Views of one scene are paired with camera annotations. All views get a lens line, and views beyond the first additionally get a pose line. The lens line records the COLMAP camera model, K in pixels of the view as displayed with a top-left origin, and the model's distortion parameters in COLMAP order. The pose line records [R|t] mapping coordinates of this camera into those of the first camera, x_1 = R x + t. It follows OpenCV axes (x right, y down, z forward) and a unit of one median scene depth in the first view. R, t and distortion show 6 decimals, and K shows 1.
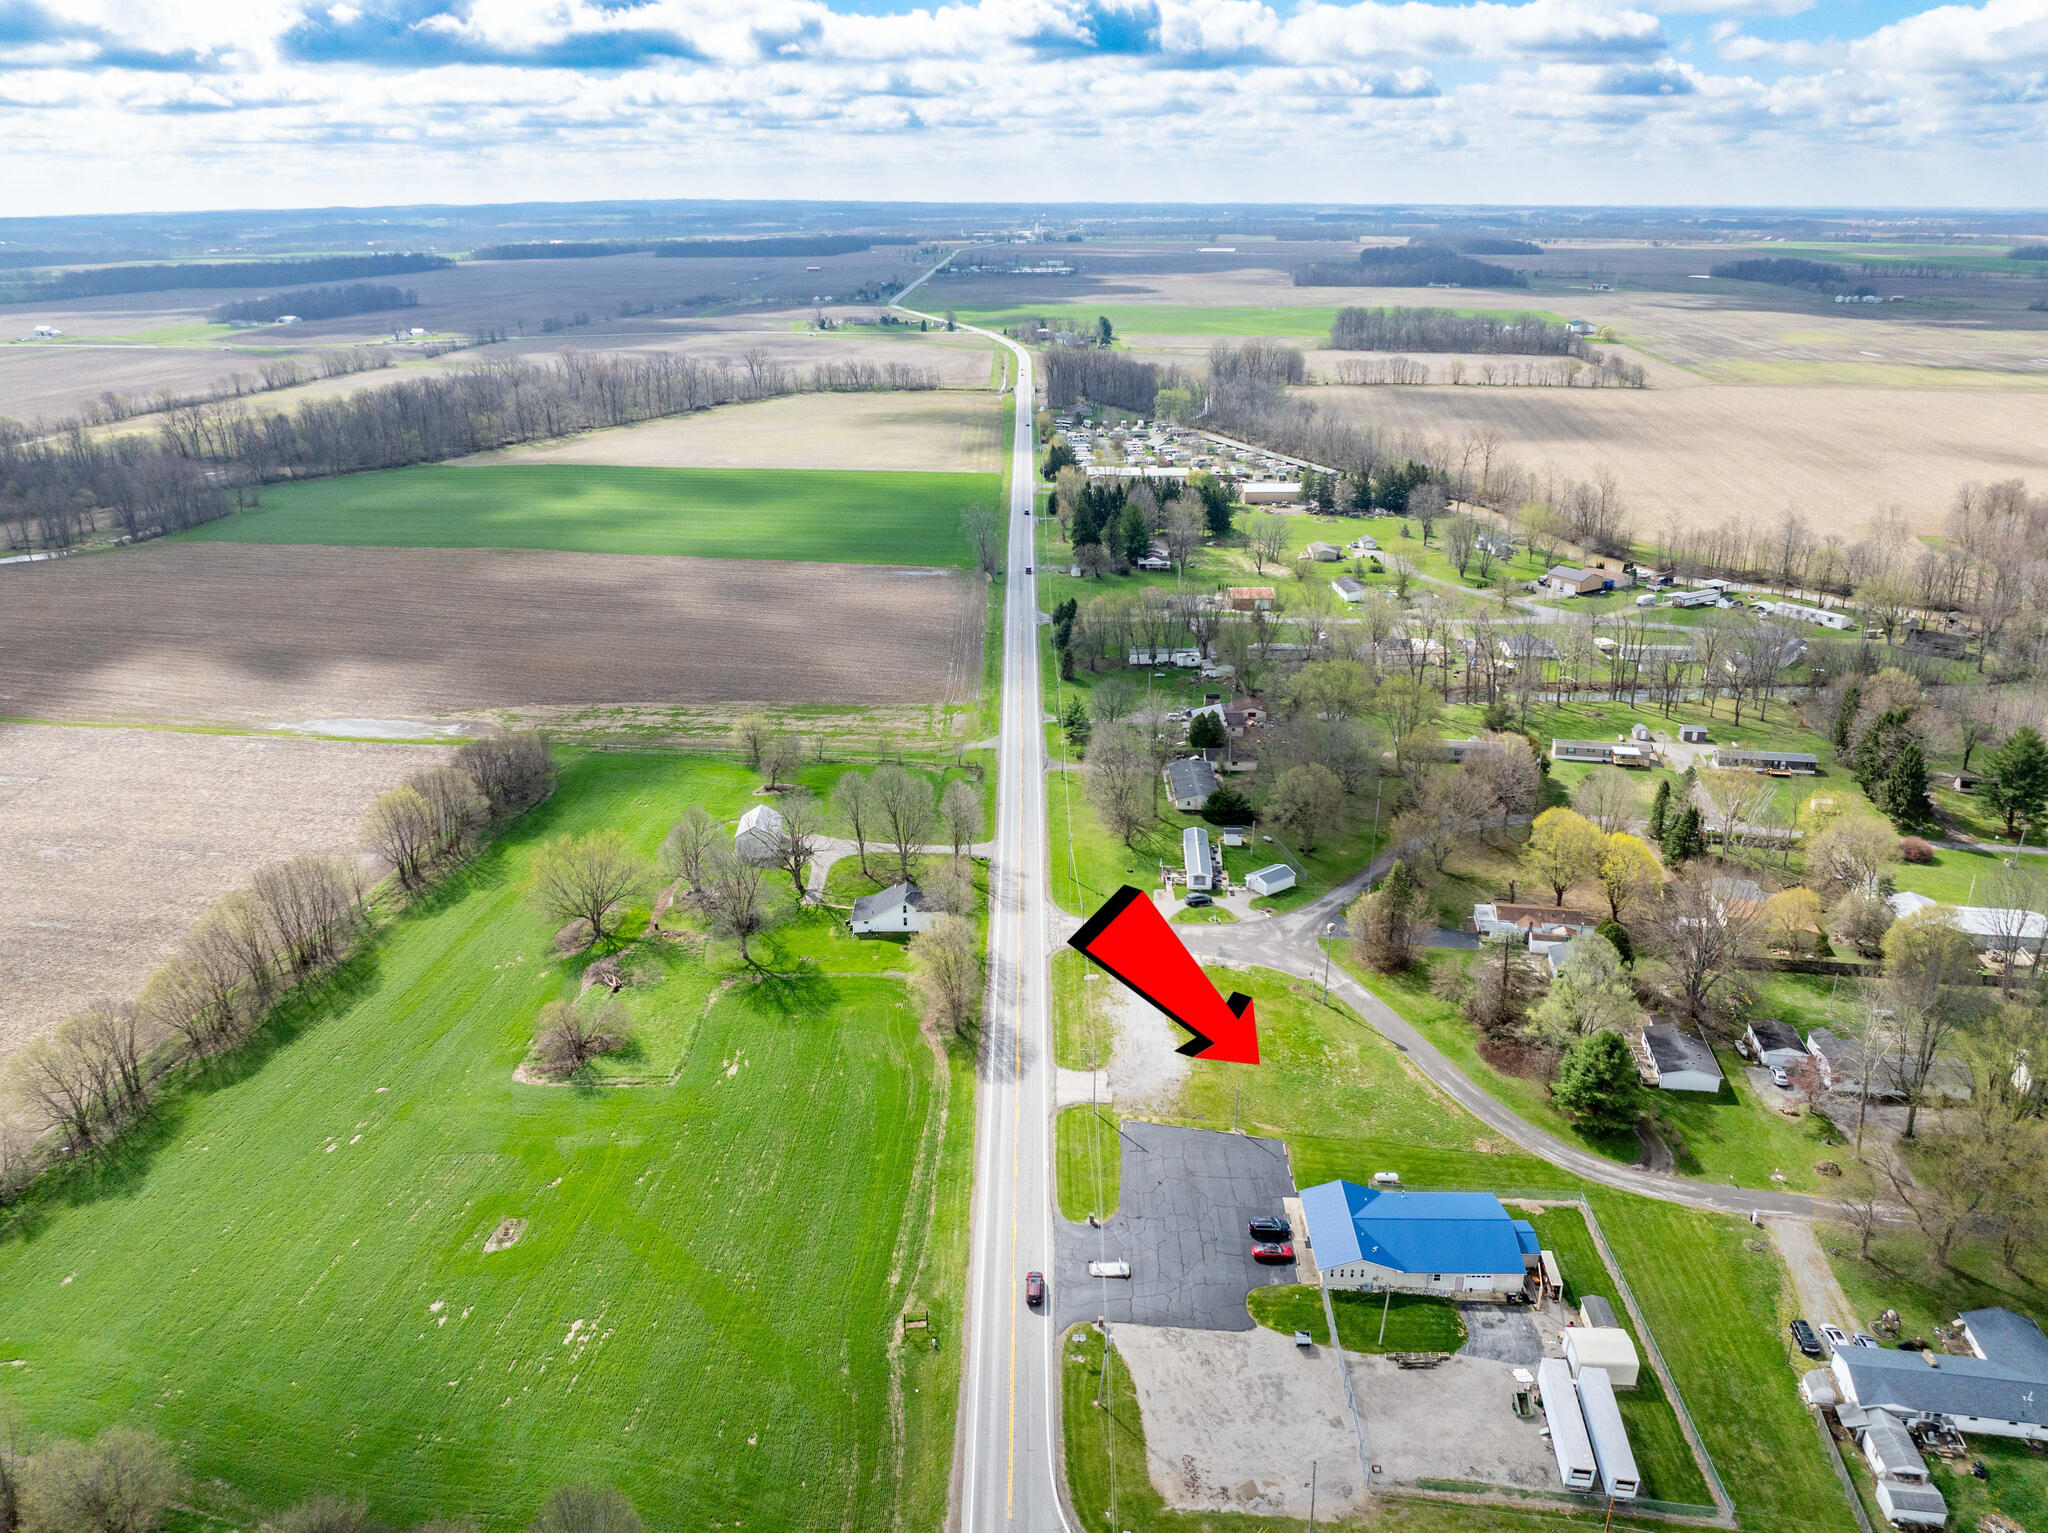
lens RADIAL K [[1462.7, 0, 1024.0], [0, 1462.7, 766.5], [0, 0, 1]] dist [-0.041008, 0.004356]
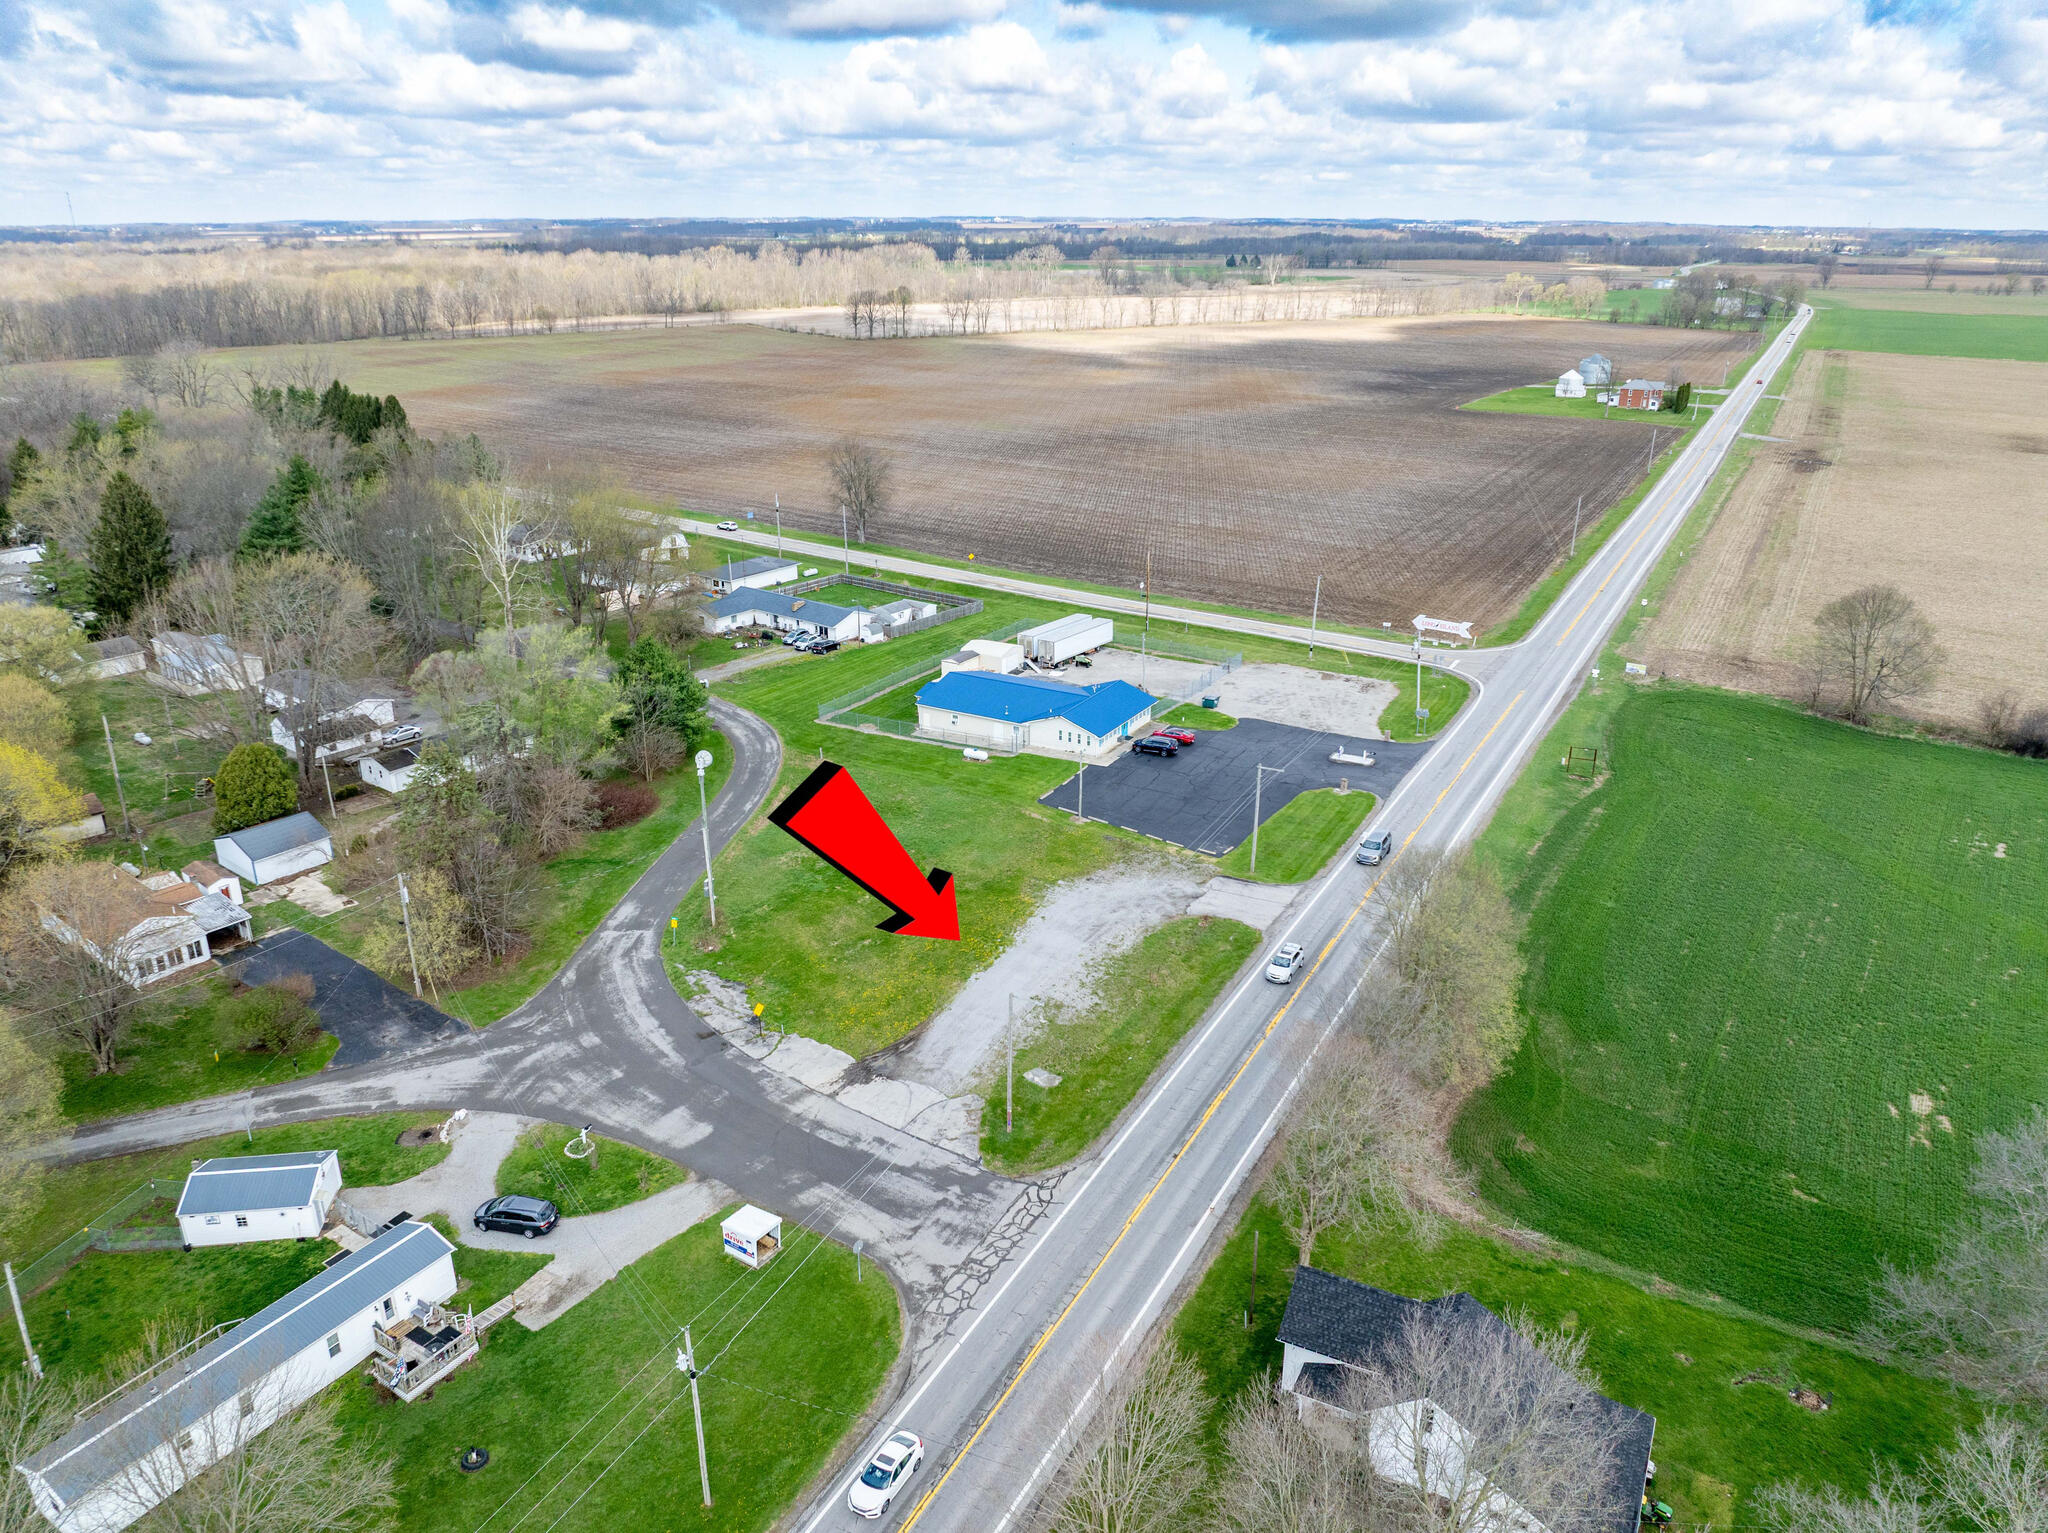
lens RADIAL K [[1453.0, 0, 1021.0], [0, 1453.0, 759.6], [0, 0, 1]] dist [-0.031417, -0.011395]
pose [[-0.878760, -0.163506, 0.448382, -0.111863], [0.177440, 0.760213, 0.624973, -0.174213], [-0.443052, 0.628762, -0.639032, 1.118884]]
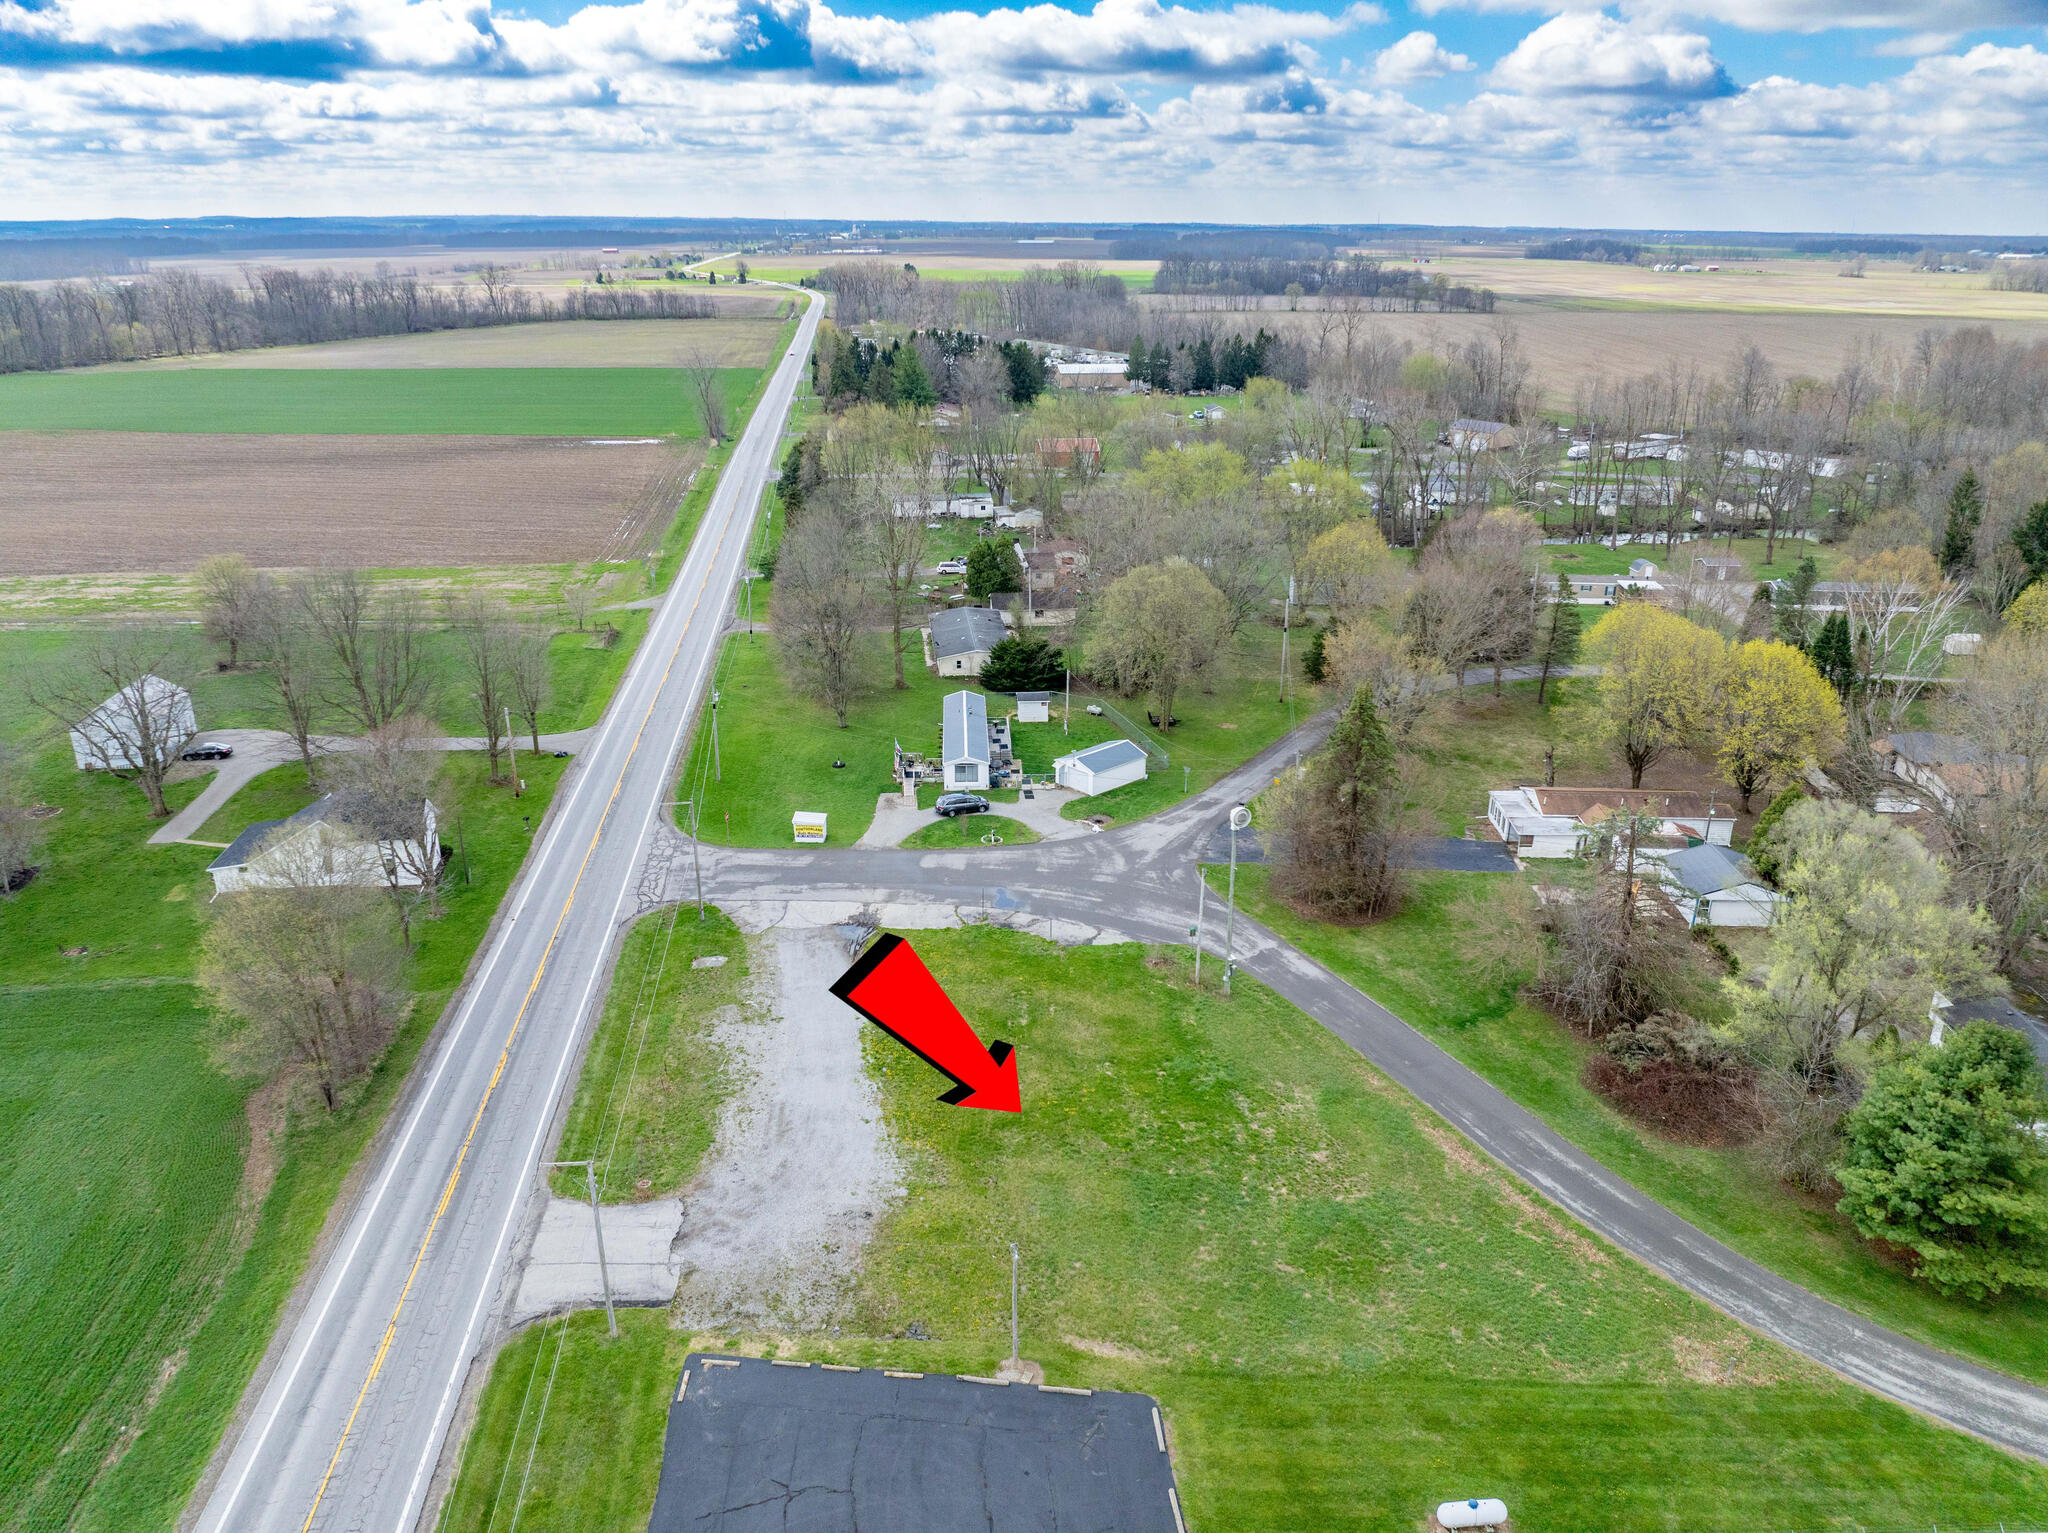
lens RADIAL K [[1441.5, 0, 1025.8], [0, 1441.5, 767.9], [0, 0, 1]] dist [-0.038309, 0.009381]
pose [[0.993308, -0.033728, 0.110463, 0.088426], [0.034649, 0.999379, -0.006435, 0.083790], [-0.110178, 0.010220, 0.993859, 0.507820]]
